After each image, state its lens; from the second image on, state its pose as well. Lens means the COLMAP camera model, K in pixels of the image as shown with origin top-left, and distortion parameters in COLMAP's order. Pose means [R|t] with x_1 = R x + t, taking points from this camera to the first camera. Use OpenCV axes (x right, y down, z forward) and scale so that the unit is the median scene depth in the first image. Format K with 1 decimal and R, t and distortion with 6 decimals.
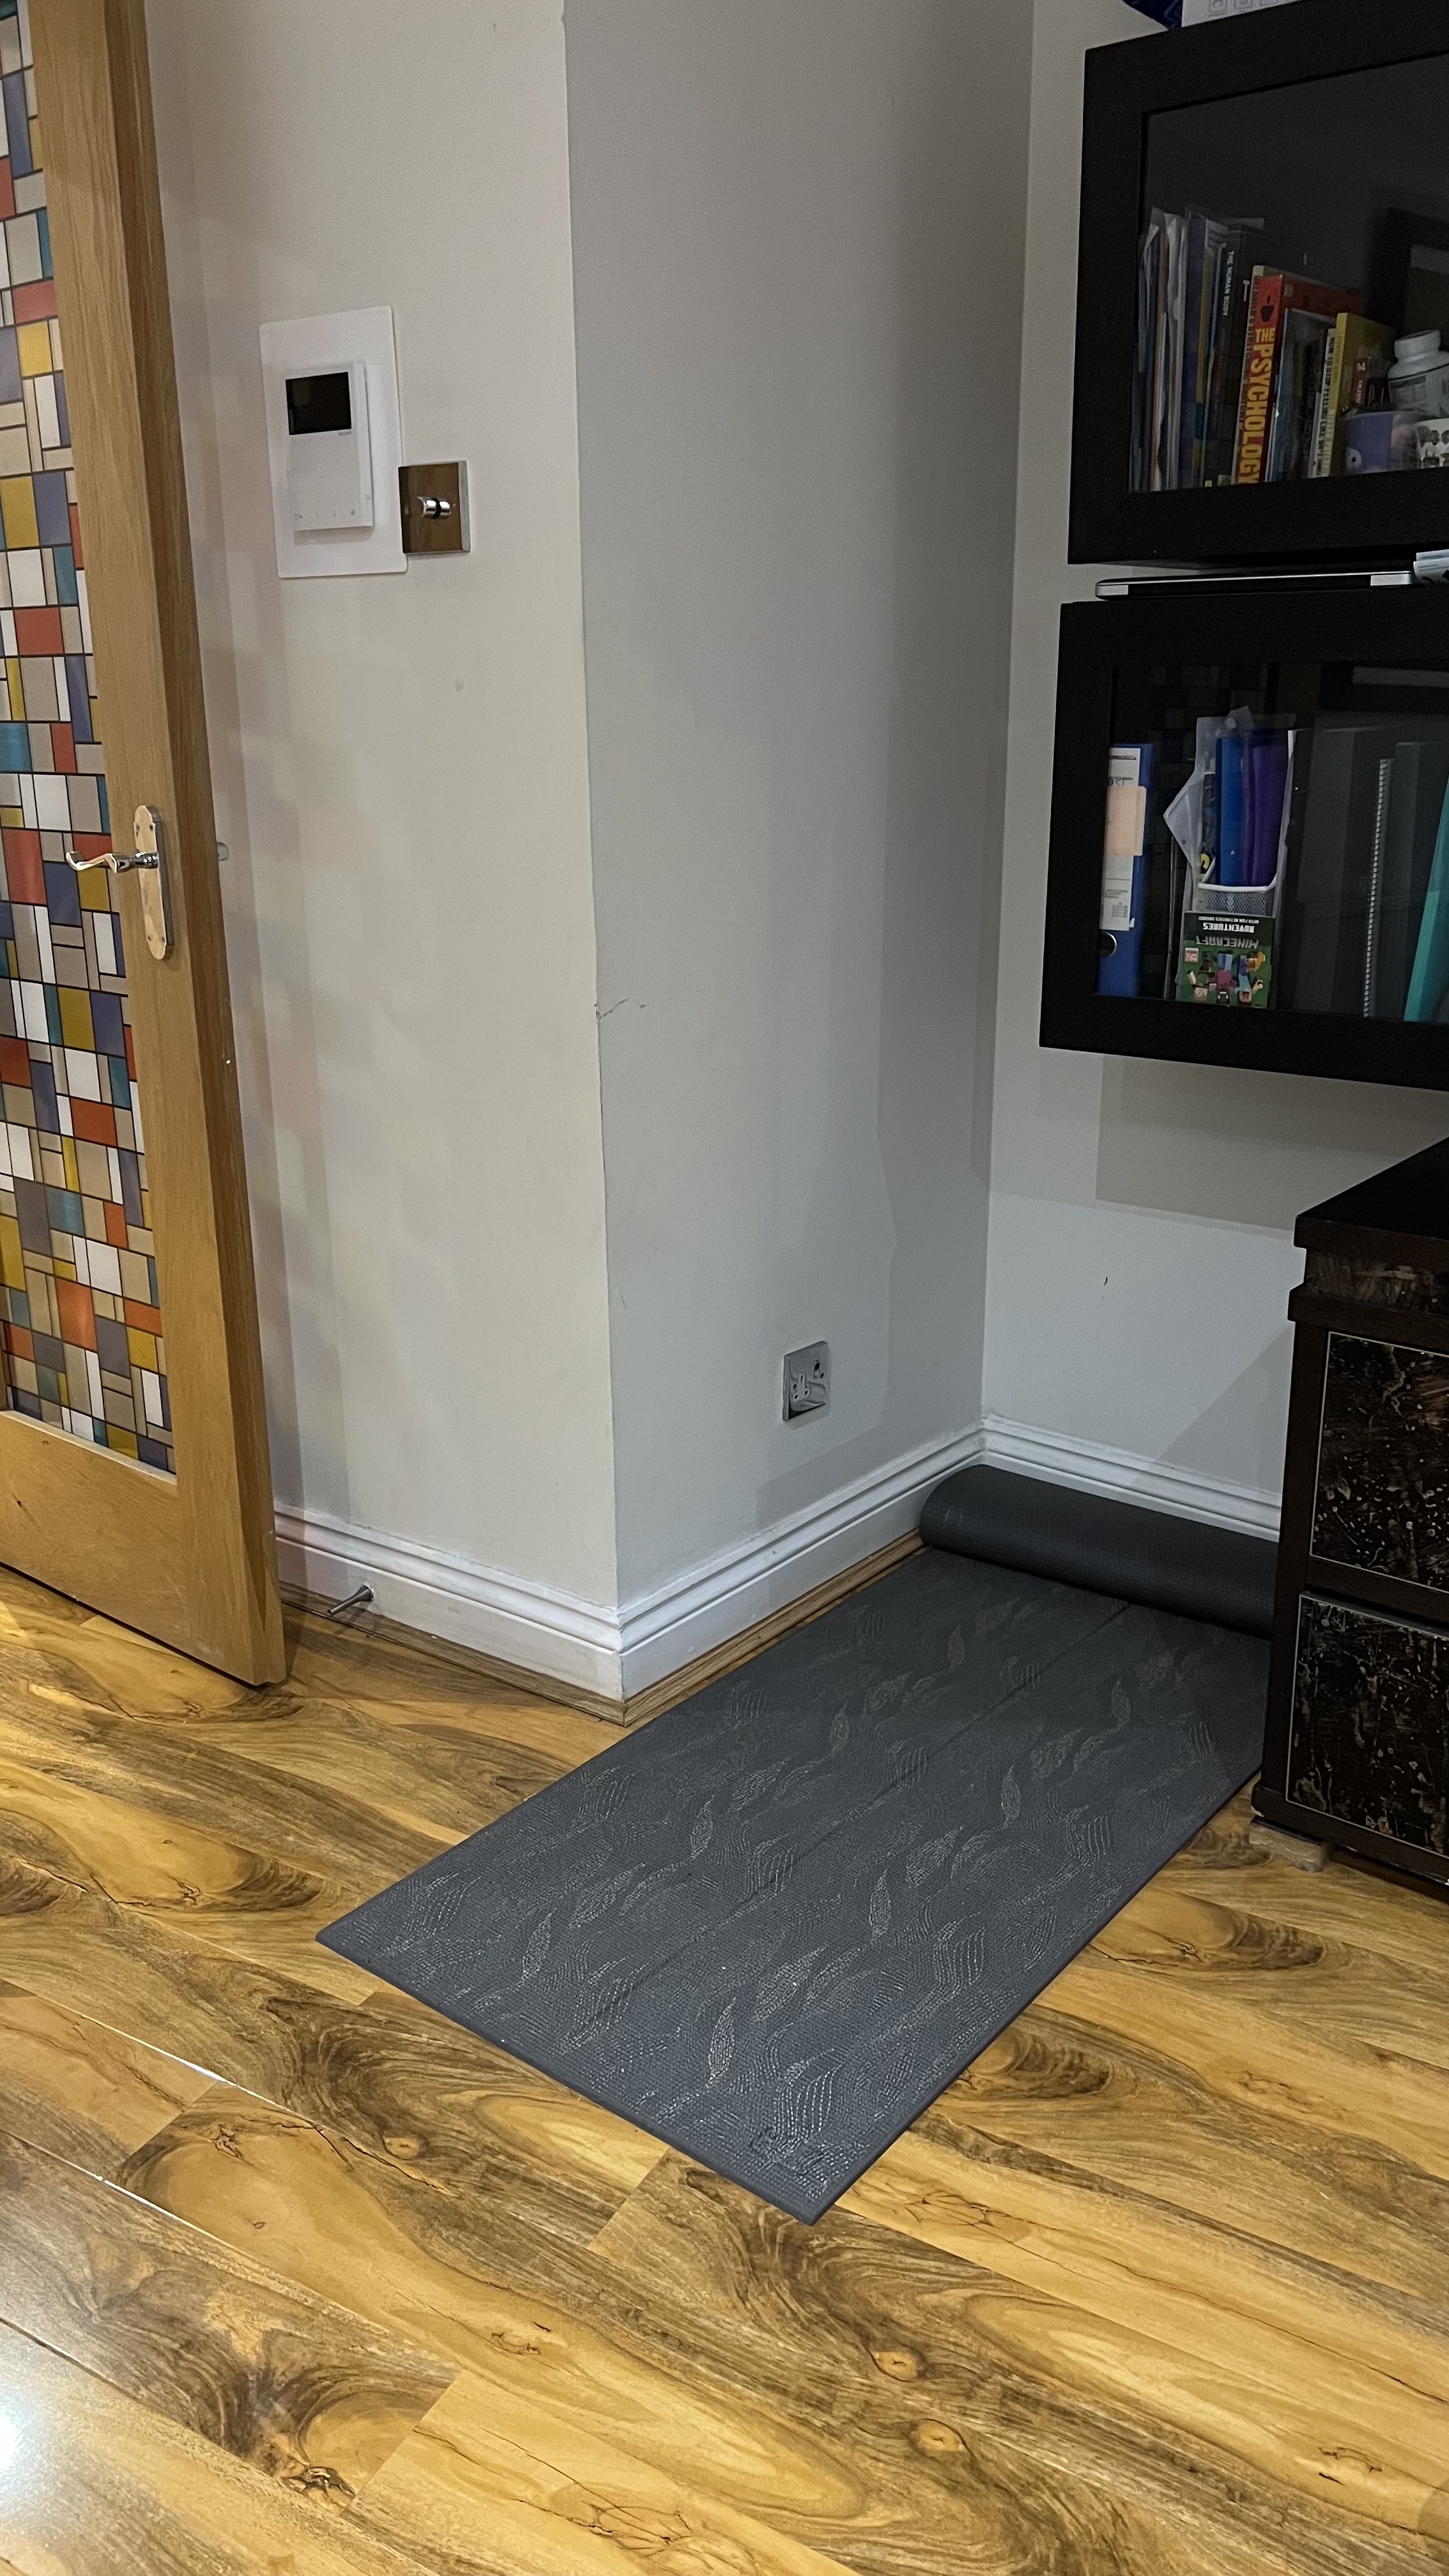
lens RADIAL K [[1953.9, 0, 724.5], [0, 1953.9, 1288.0], [0, 0, 1]] dist [0.031691, 0.000057]
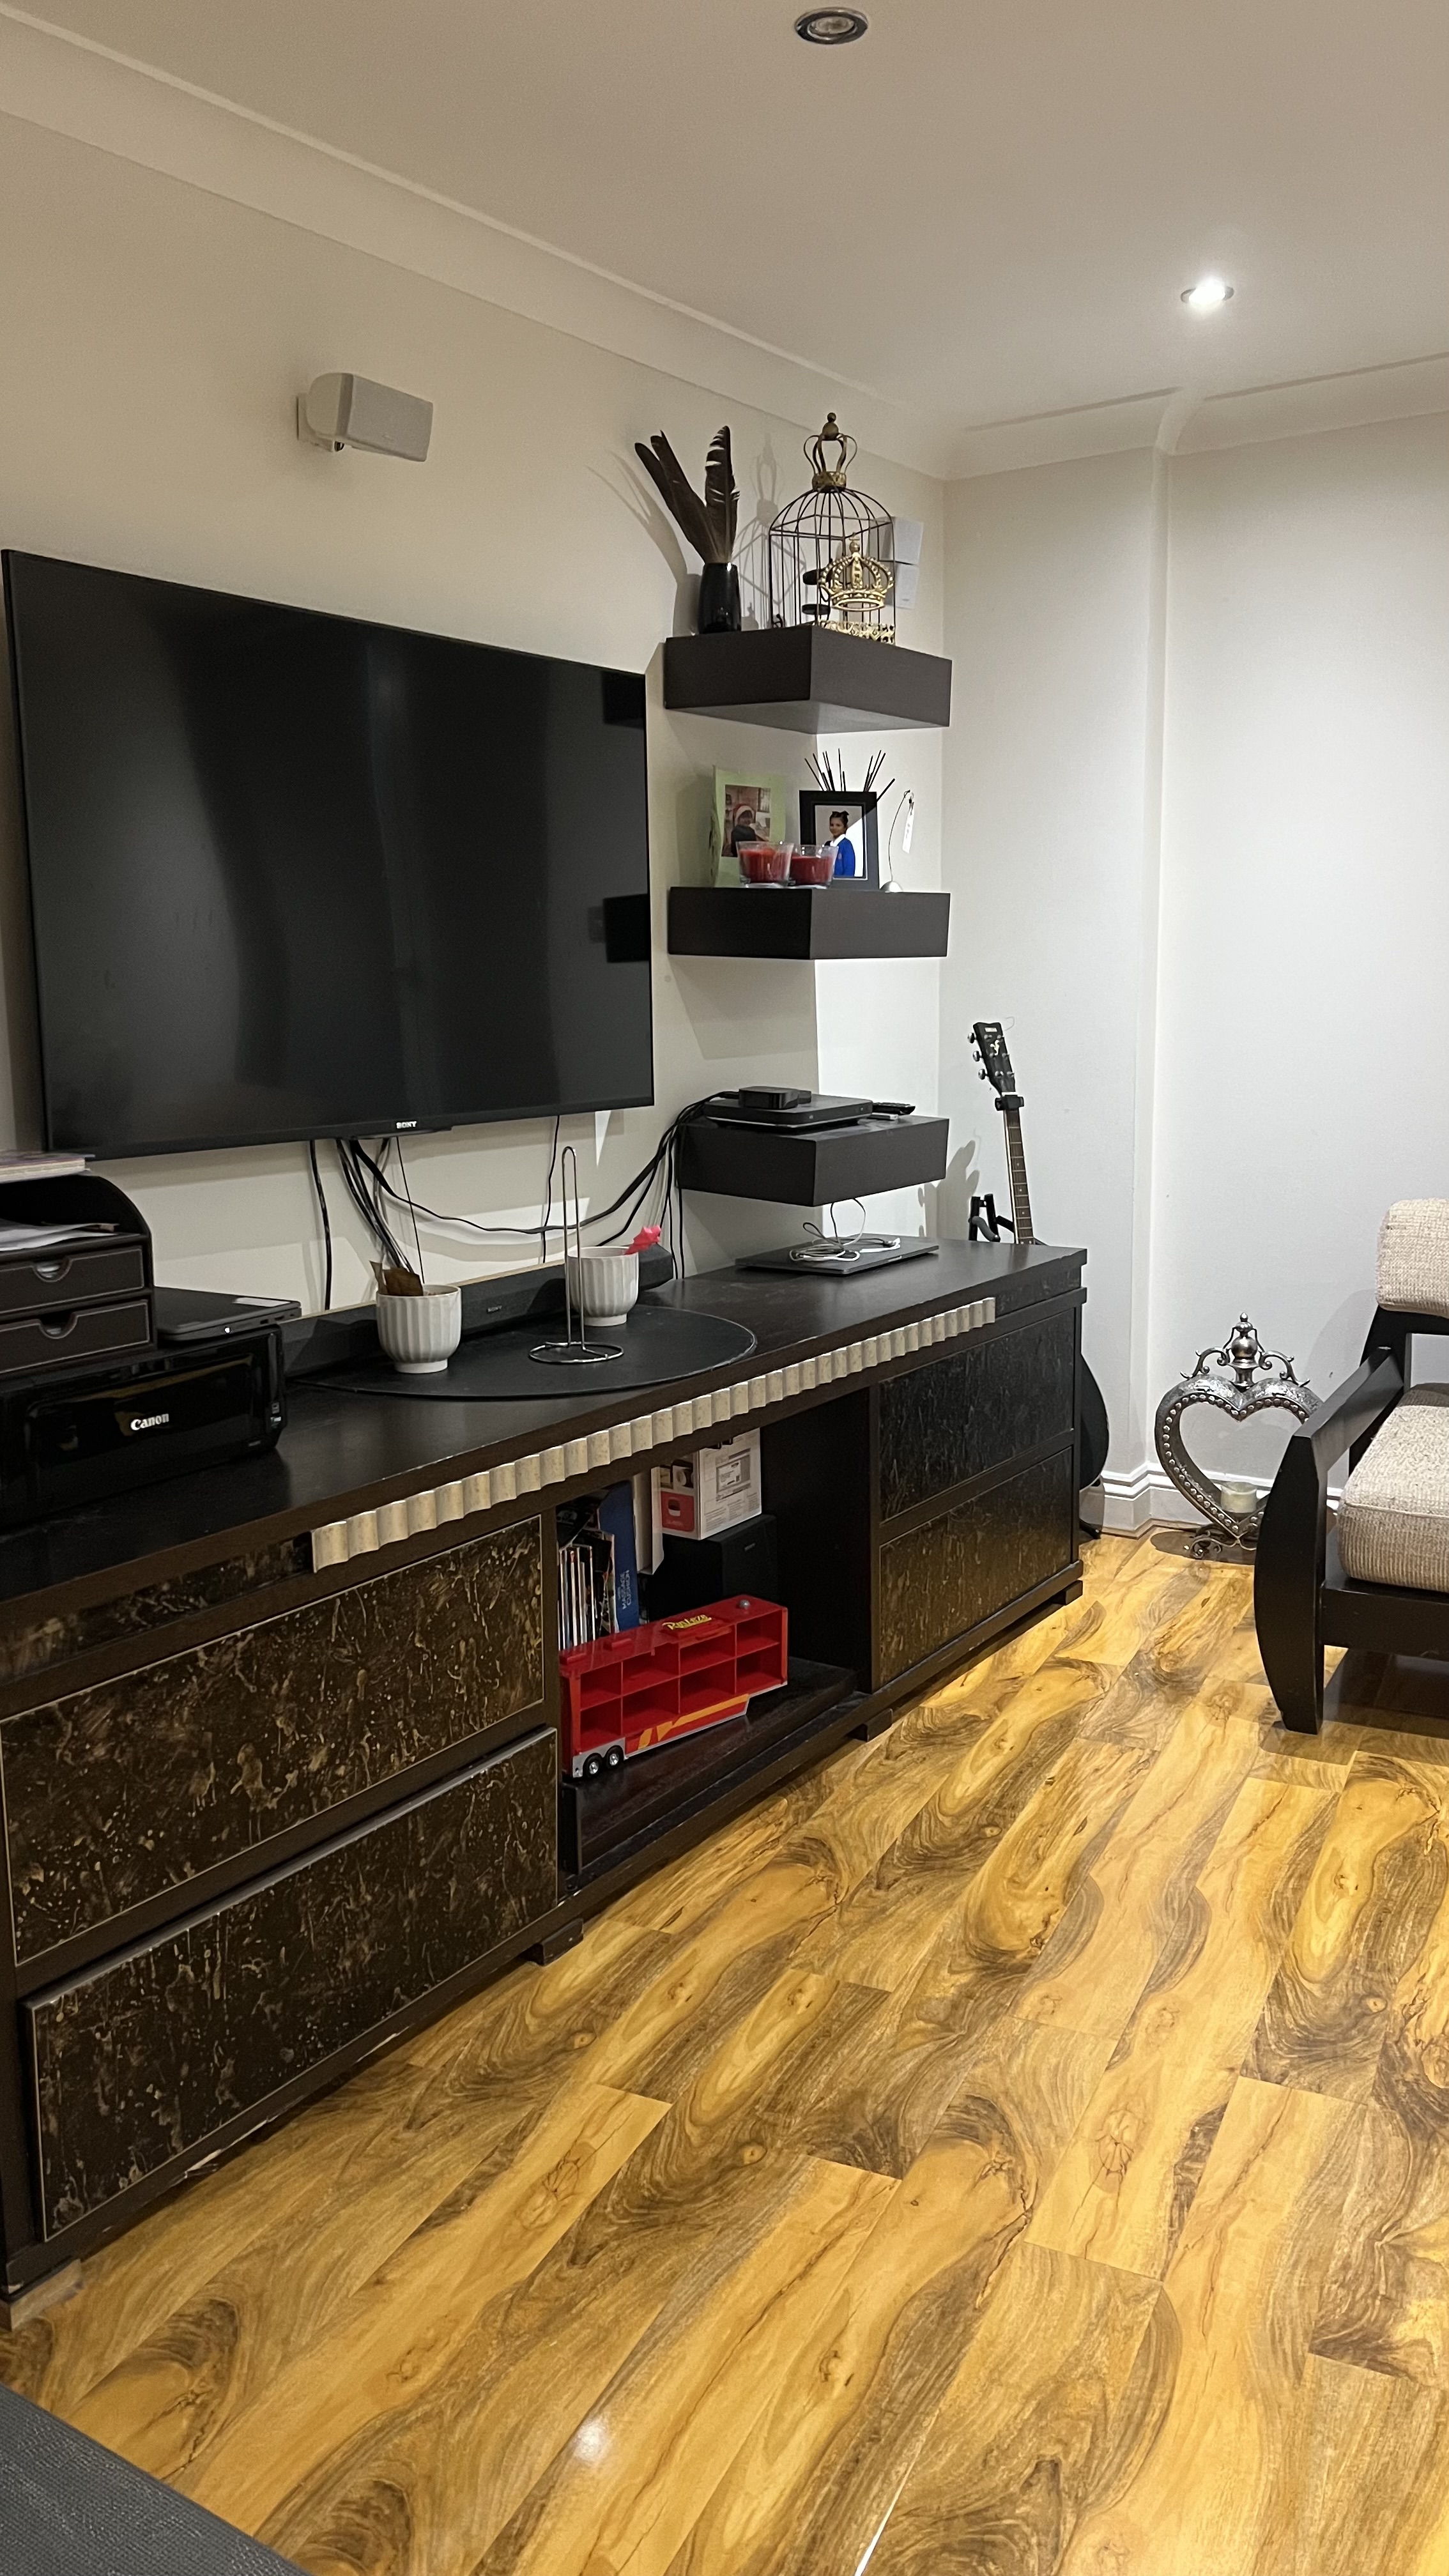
lens RADIAL K [[1953.9, 0, 724.5], [0, 1953.9, 1288.0], [0, 0, 1]] dist [0.031691, 0.000057]
pose [[-0.074001, -0.160539, 0.984252, -0.642465], [0.309815, 0.934421, 0.175704, -0.242578], [-0.947913, 0.317938, -0.019411, 0.666365]]
